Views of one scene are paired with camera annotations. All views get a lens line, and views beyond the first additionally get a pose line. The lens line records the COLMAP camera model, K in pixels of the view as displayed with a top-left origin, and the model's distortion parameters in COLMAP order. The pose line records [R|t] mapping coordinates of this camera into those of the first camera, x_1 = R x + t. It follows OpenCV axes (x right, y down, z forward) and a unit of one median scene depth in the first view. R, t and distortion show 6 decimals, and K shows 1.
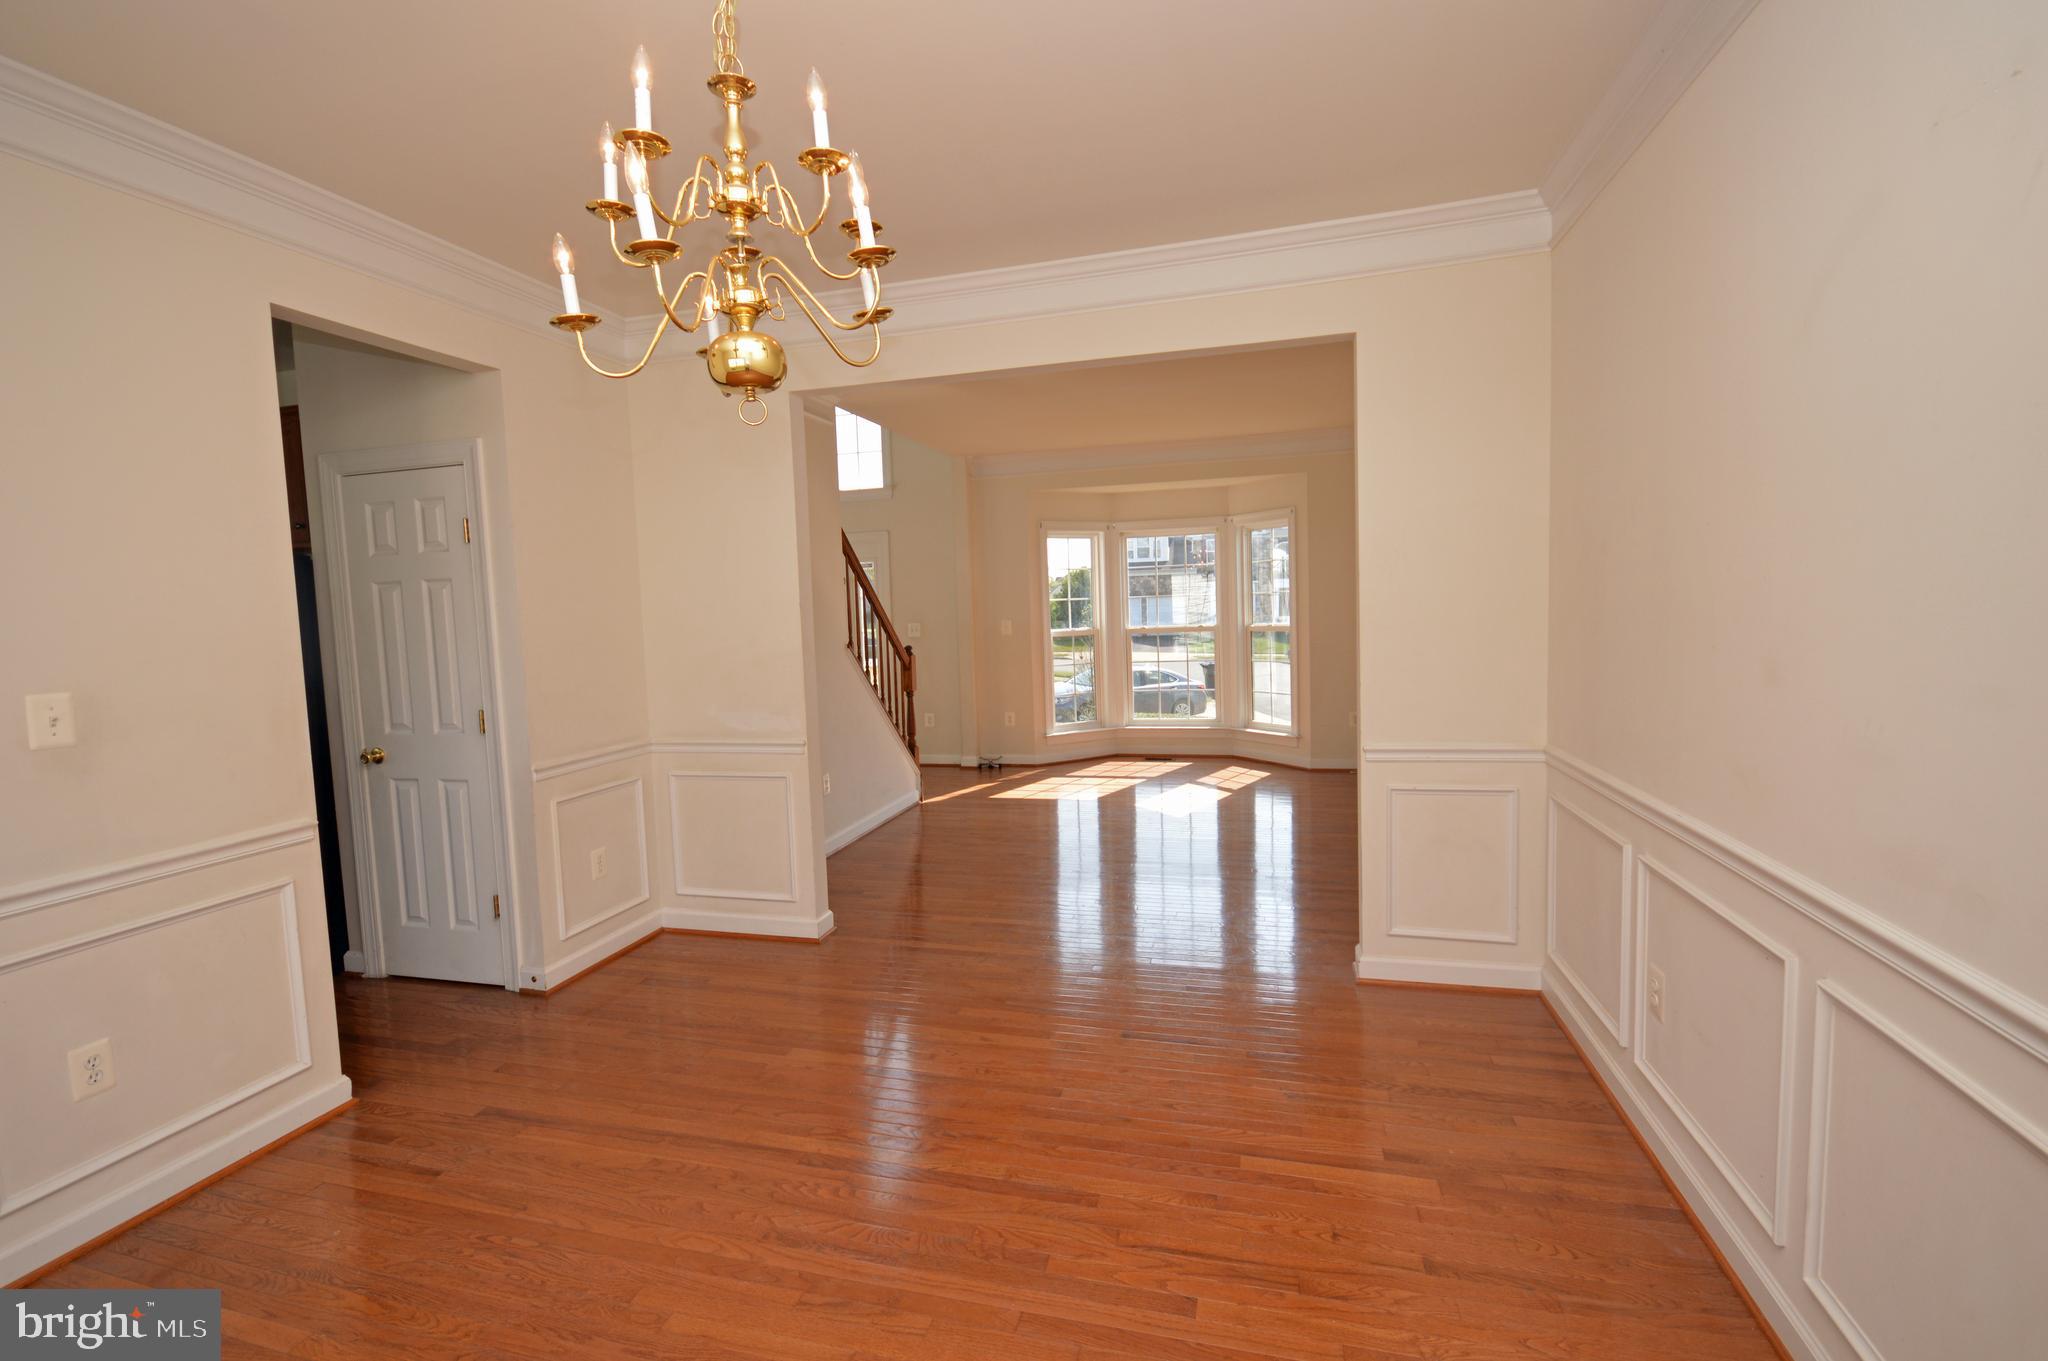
lens RADIAL K [[907.6, 0, 1019.5], [0, 907.6, 674.1], [0, 0, 1]] dist [-0.000068, -0.003718]
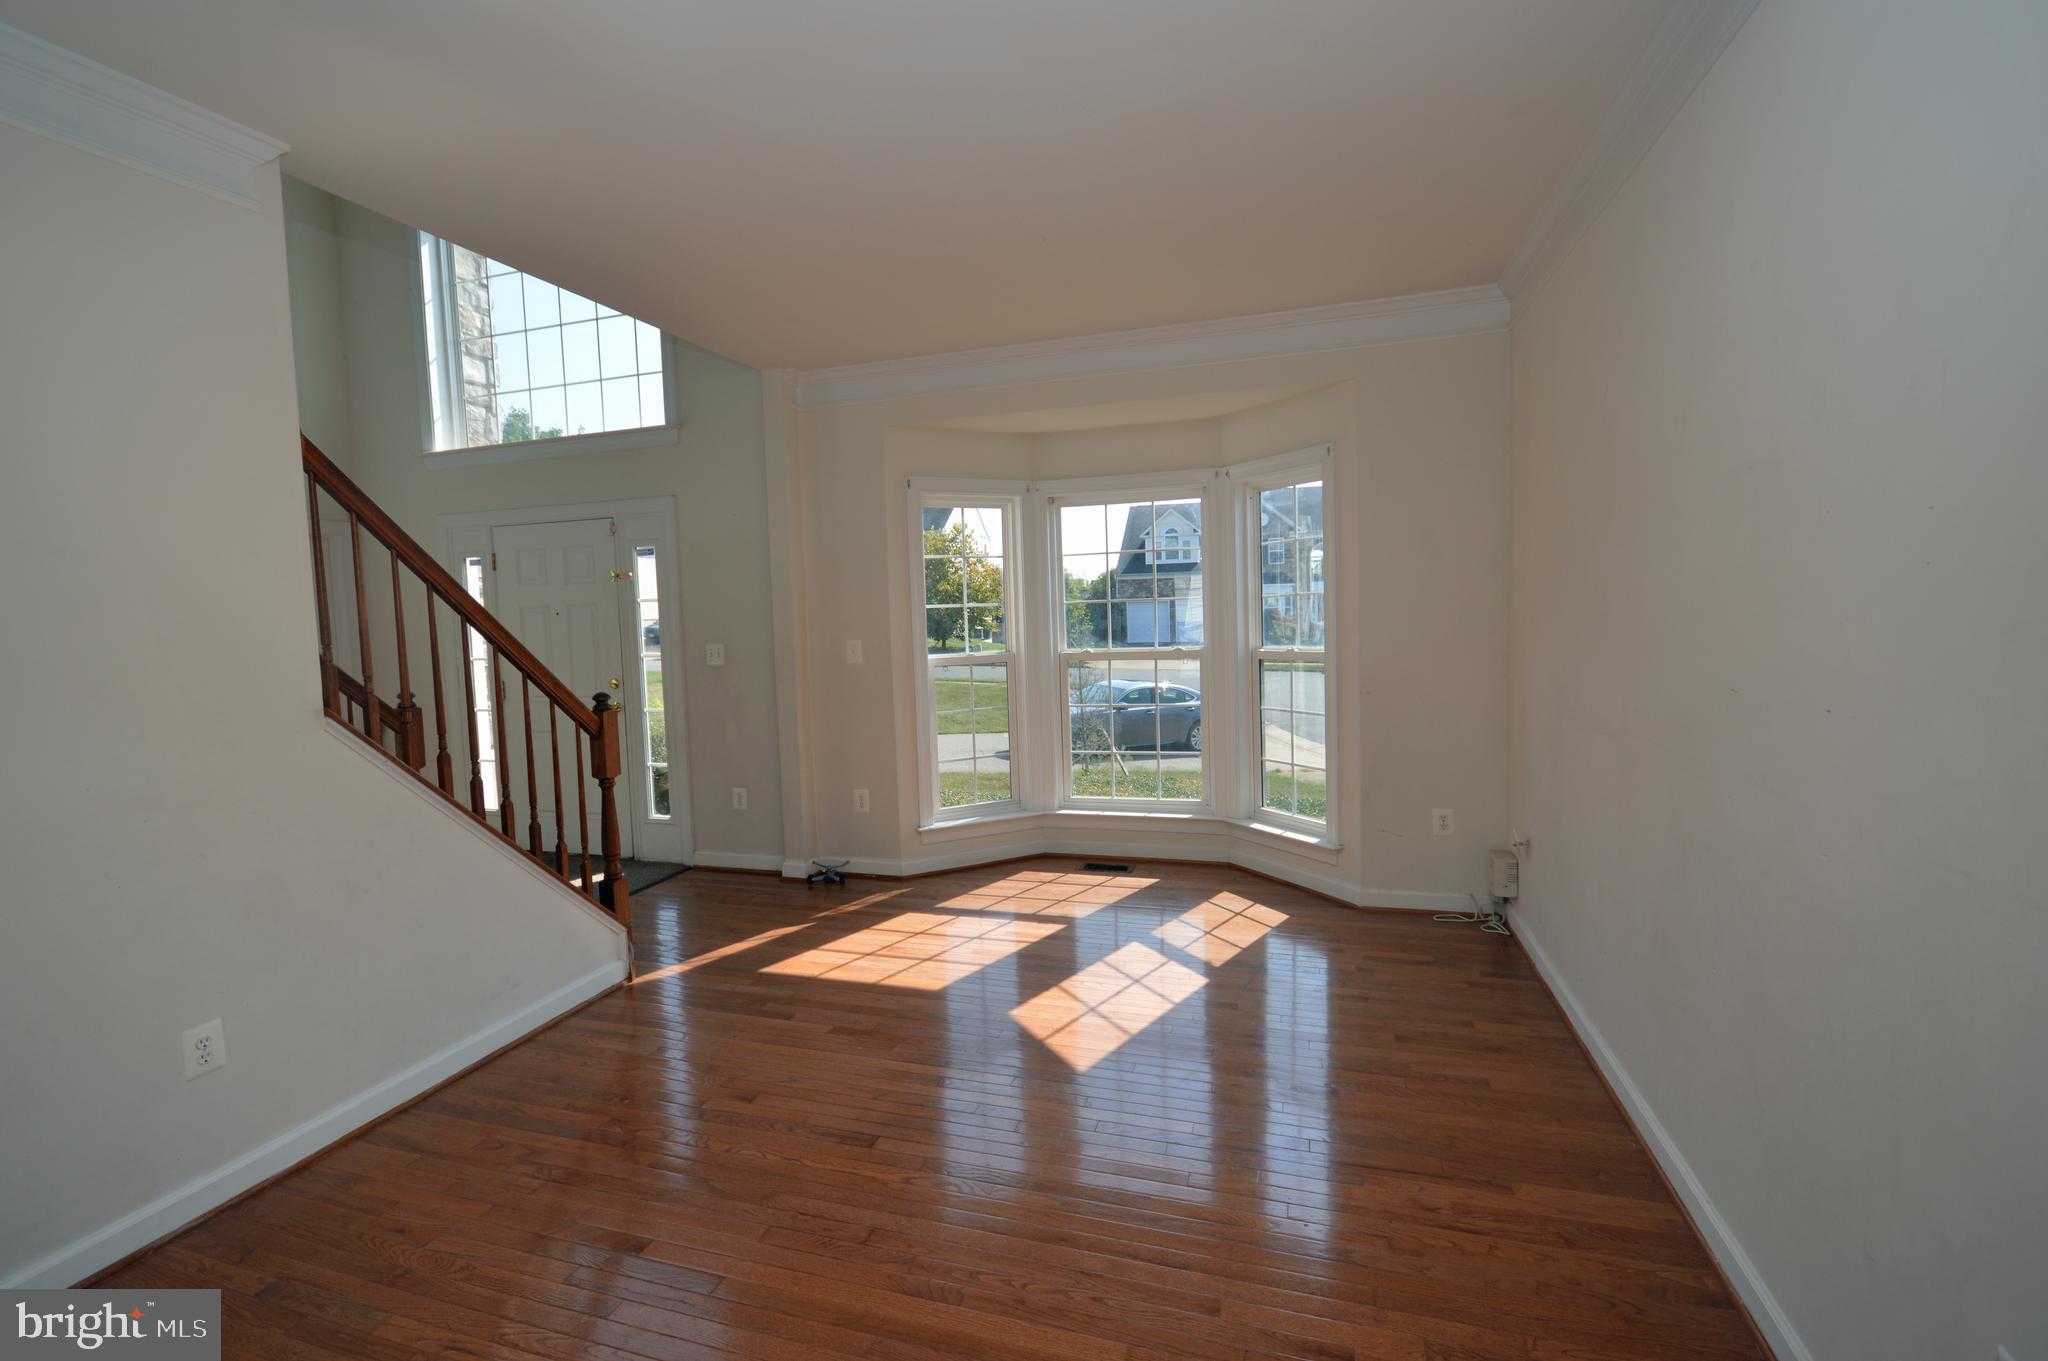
lens RADIAL K [[907.6, 0, 1016.6], [0, 907.6, 677.7], [0, 0, 1]] dist [-0.000068, -0.003718]
pose [[0.999193, 0.005580, -0.039772, 0.117744], [-0.005588, 0.999984, -0.000098, -0.033997], [0.039771, 0.000320, 0.999209, 0.392950]]
